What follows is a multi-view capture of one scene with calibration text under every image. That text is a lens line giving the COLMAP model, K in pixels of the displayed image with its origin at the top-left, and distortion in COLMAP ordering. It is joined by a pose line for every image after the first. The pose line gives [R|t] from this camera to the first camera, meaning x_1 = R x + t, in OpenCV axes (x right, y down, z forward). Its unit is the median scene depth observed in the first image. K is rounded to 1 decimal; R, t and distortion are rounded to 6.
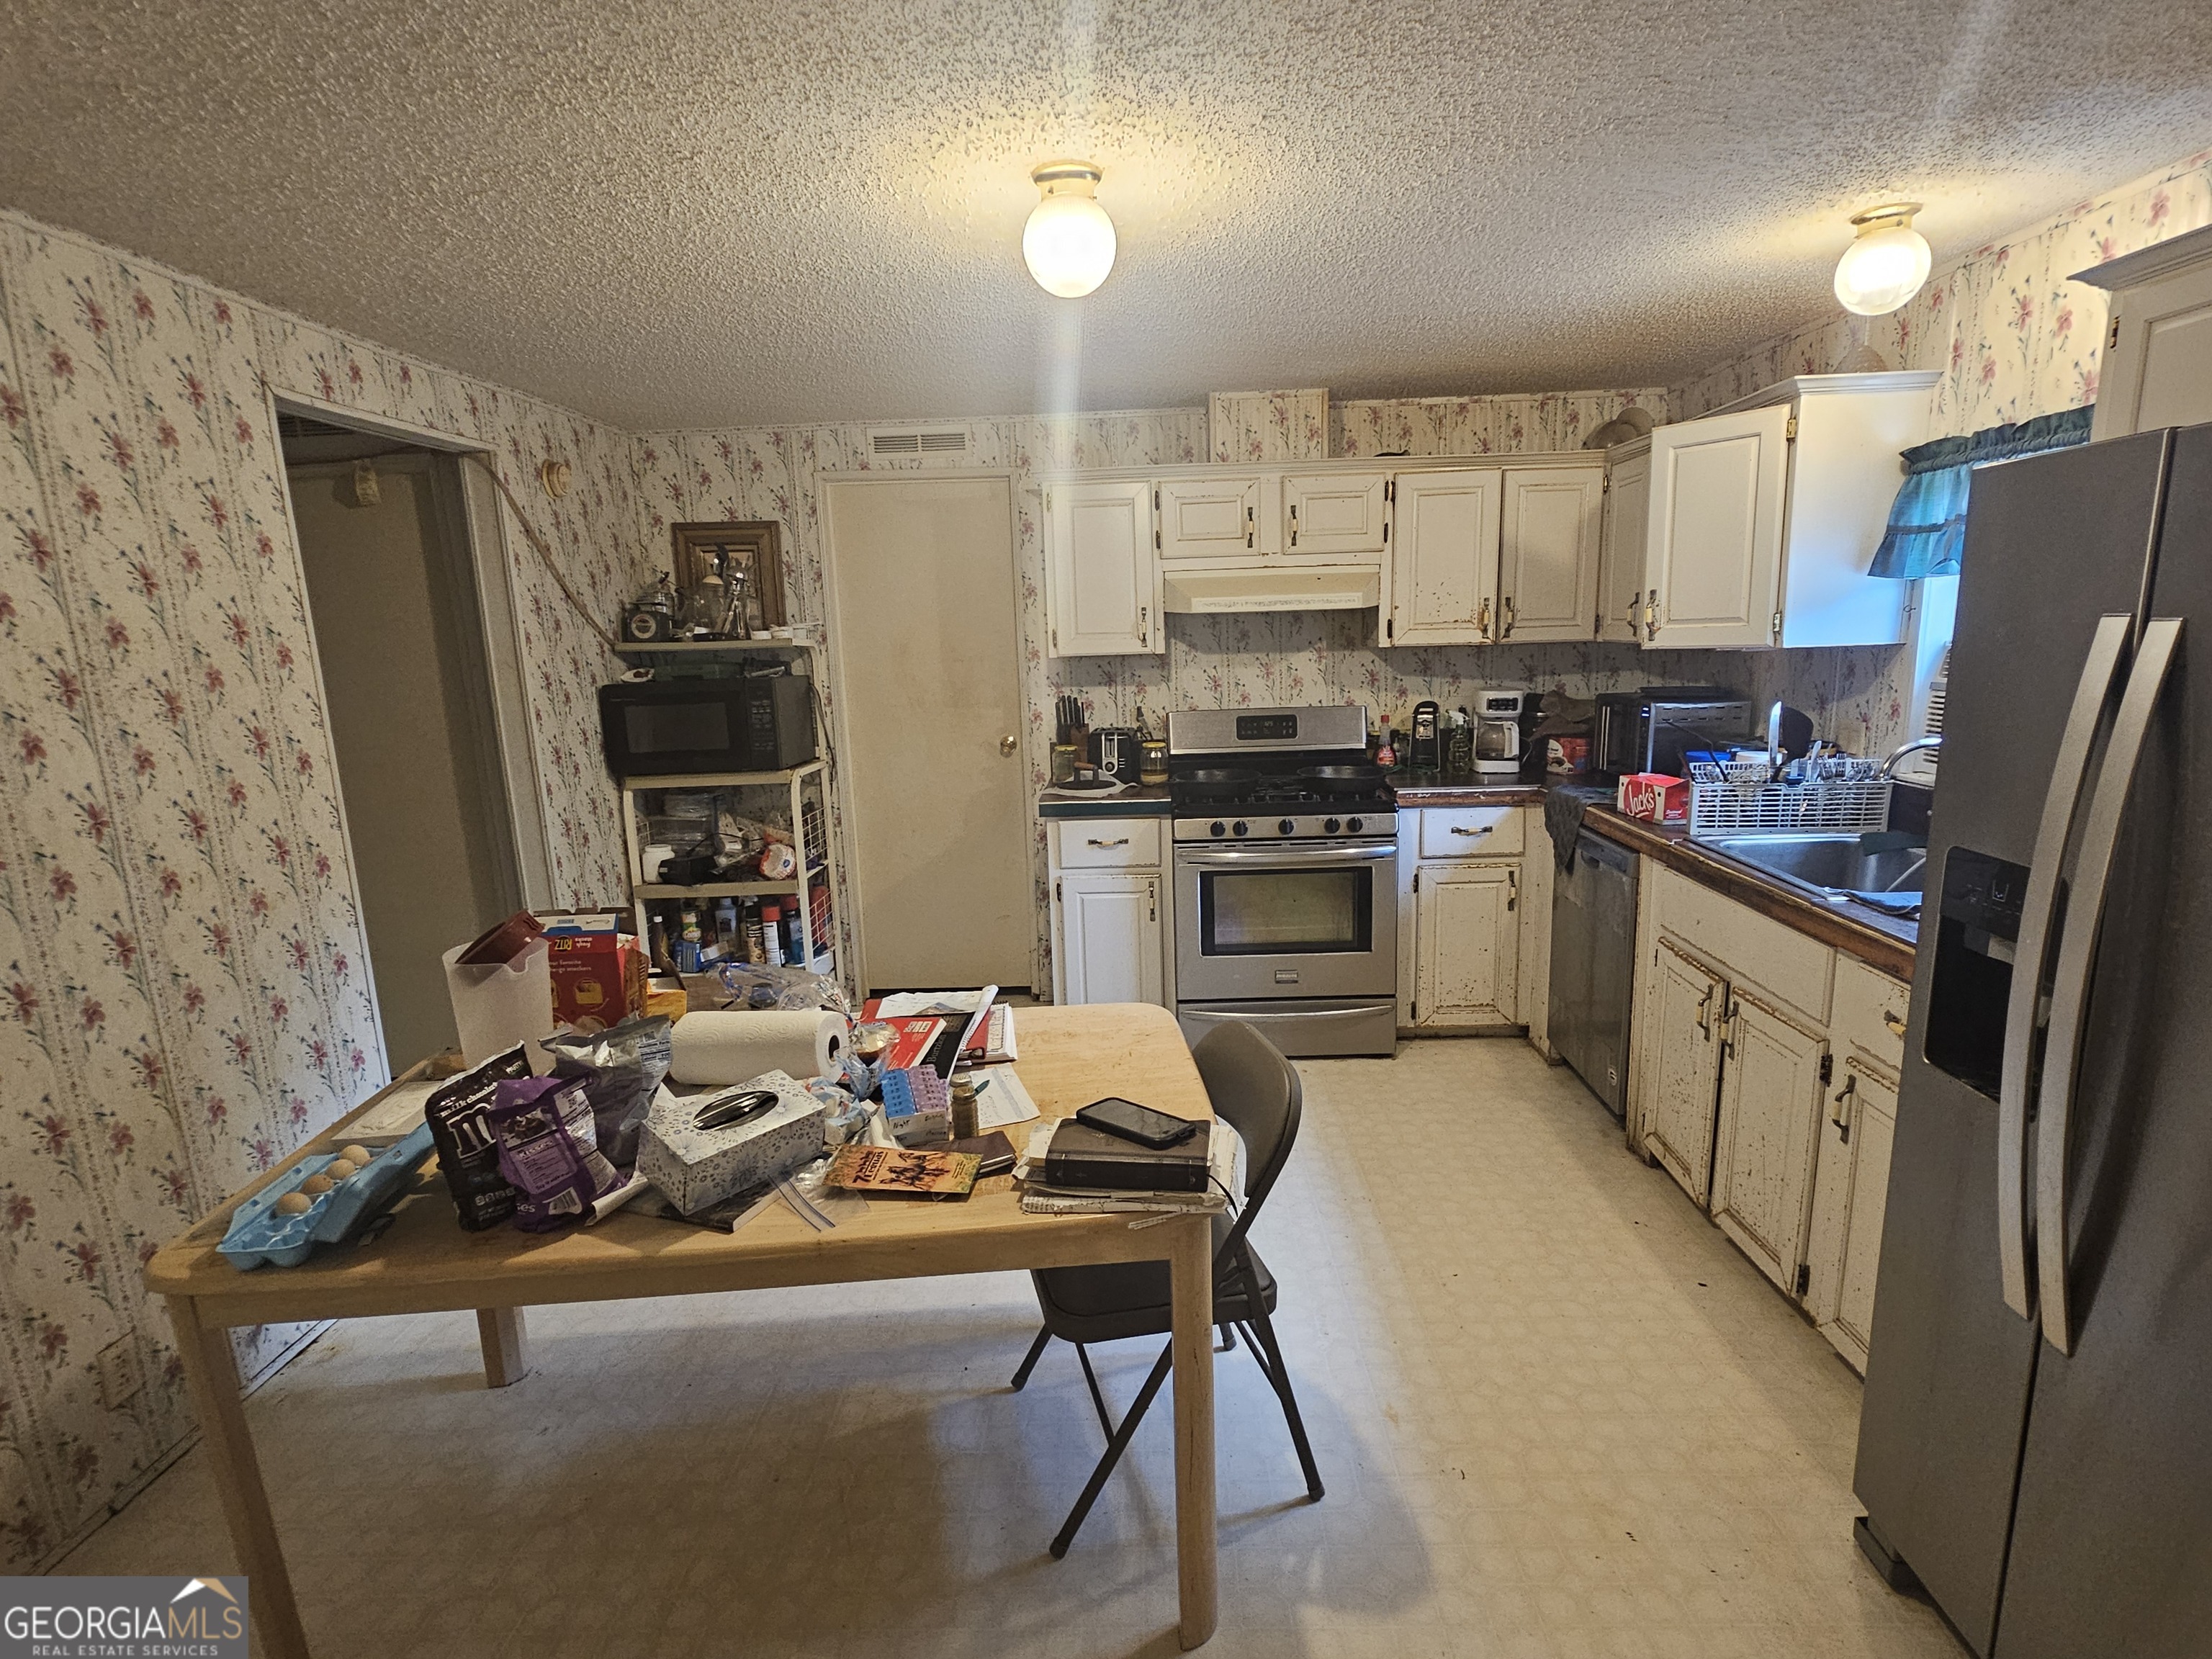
lens RADIAL K [[1099.6, 0, 1108.3], [0, 1099.6, 840.1], [0, 0, 1]] dist [-0.001101, 0.001620]
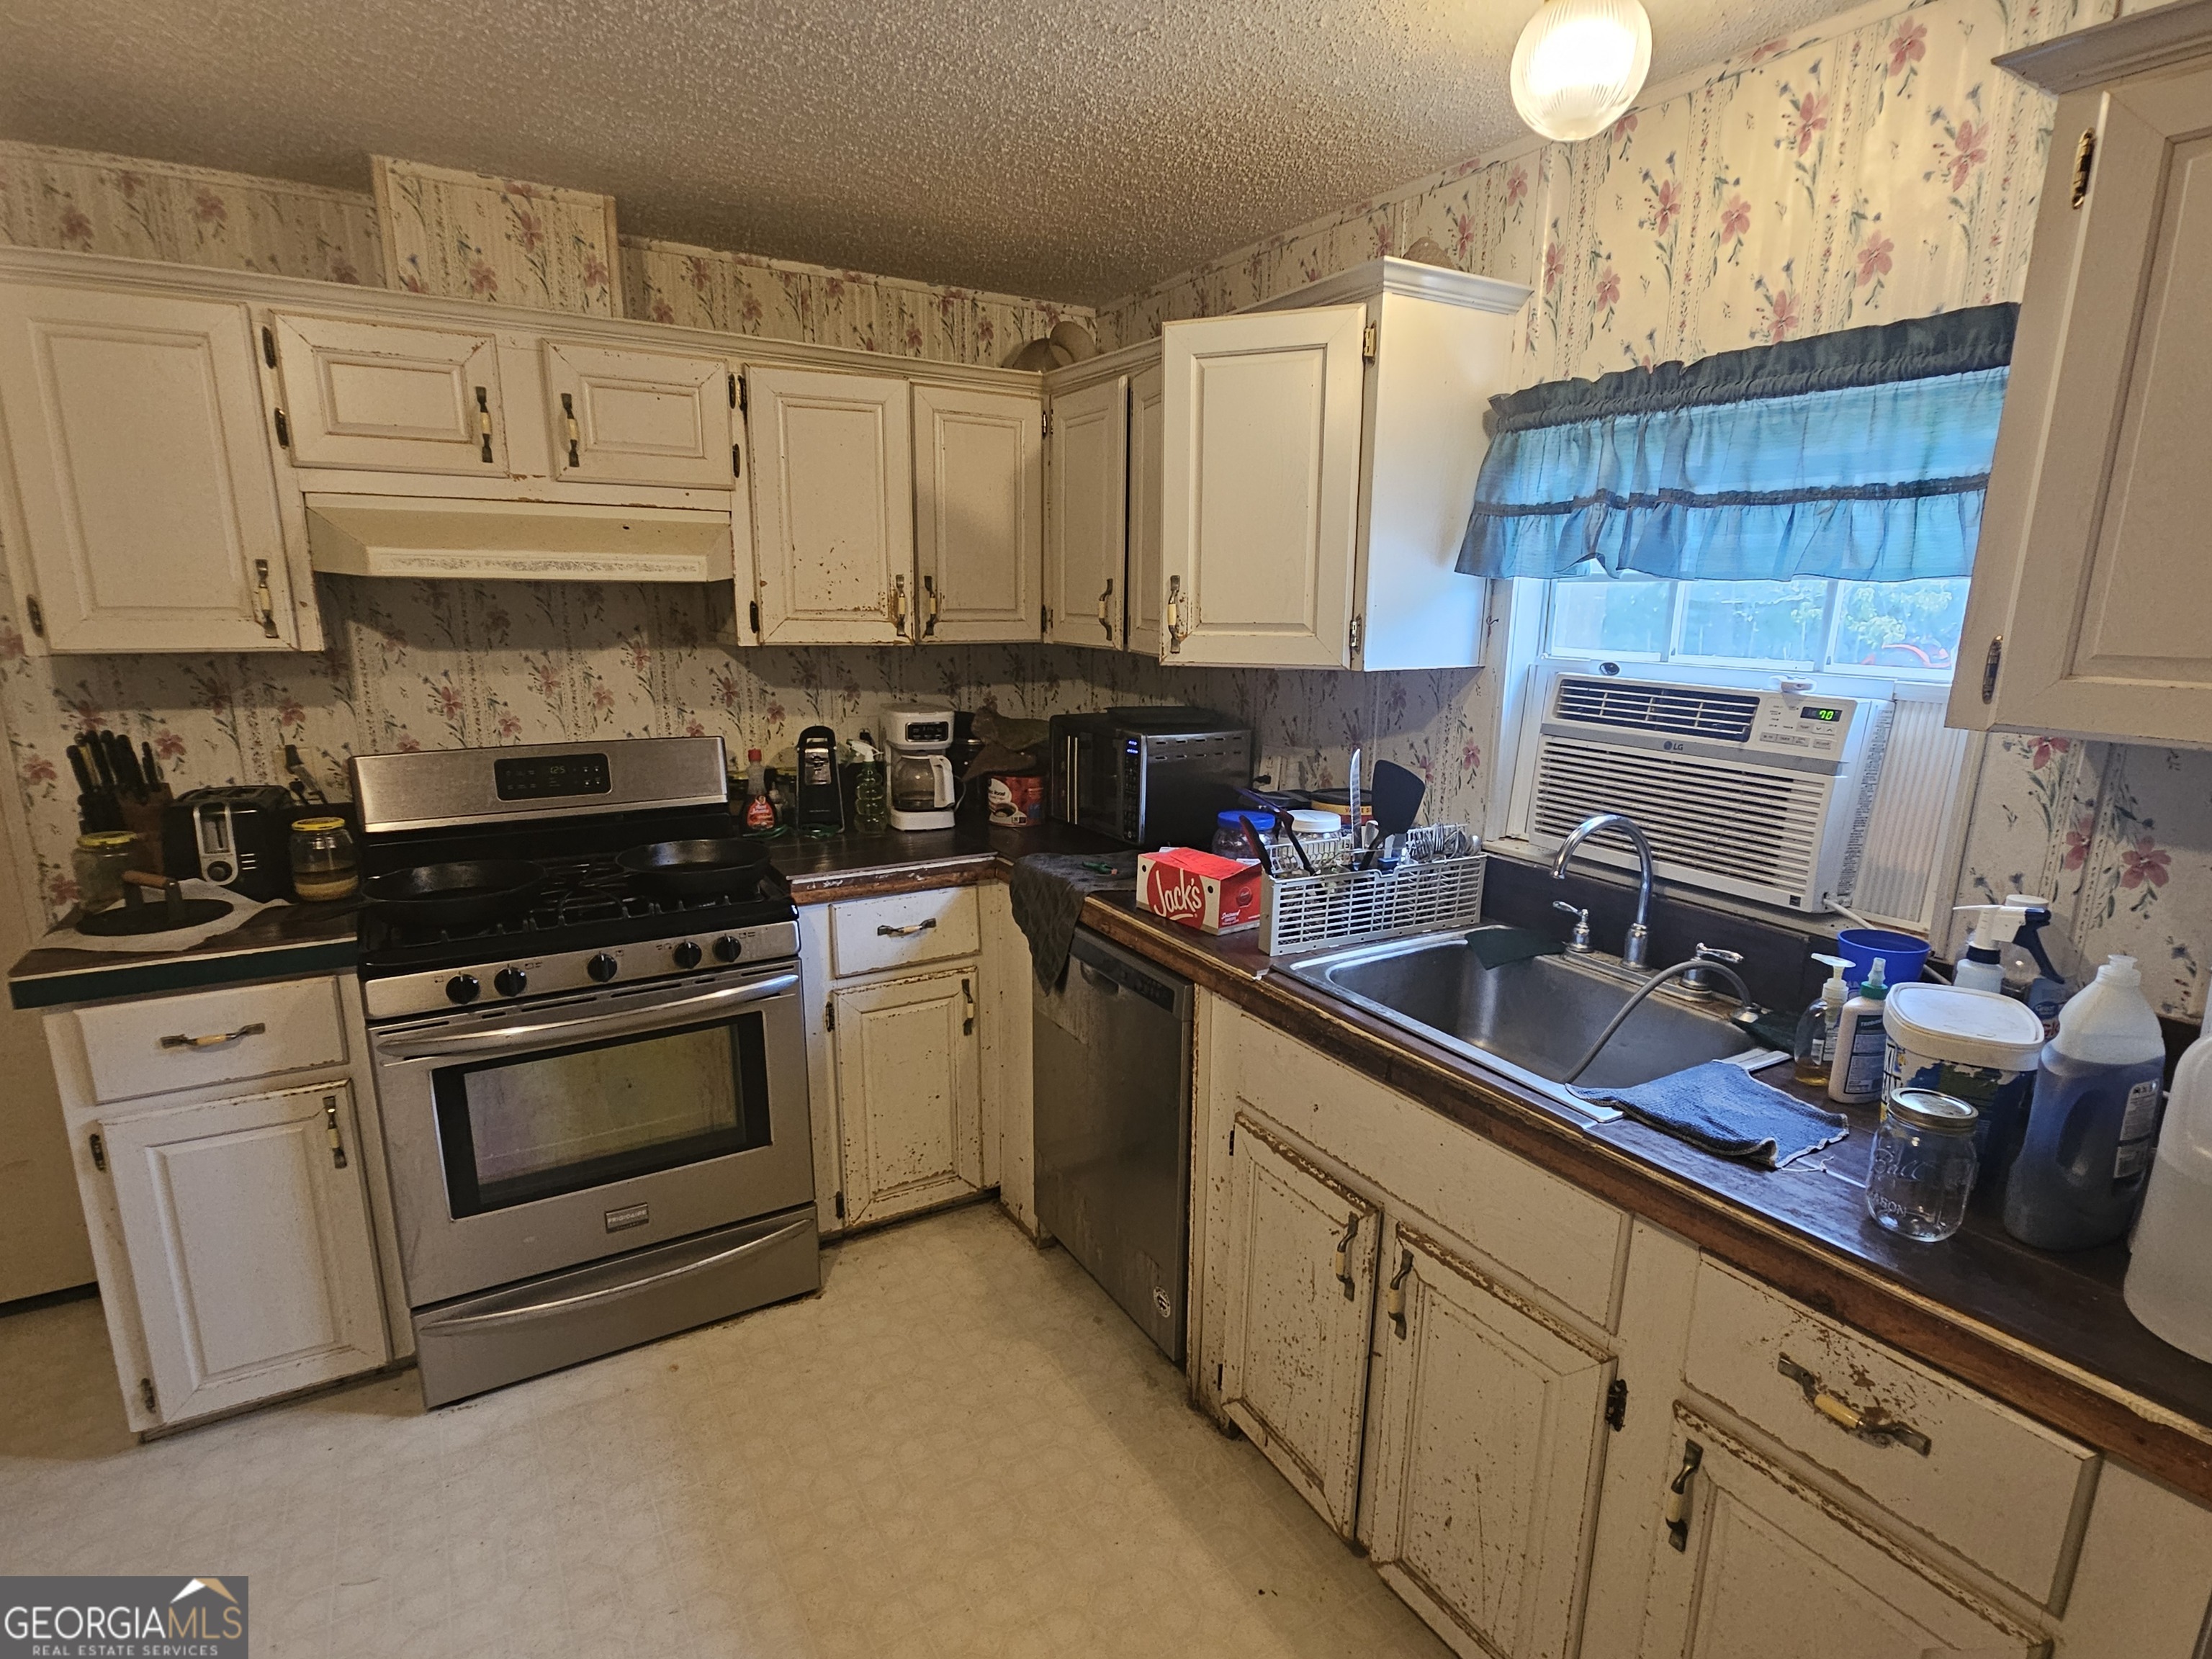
lens RADIAL K [[1099.6, 0, 1108.3], [0, 1099.6, 840.1], [0, 0, 1]] dist [-0.001101, 0.001620]
pose [[0.832124, -0.081534, 0.548564, 0.071139], [0.069757, 0.996666, 0.042320, -0.079635], [-0.550186, 0.003051, 0.835037, 0.373679]]
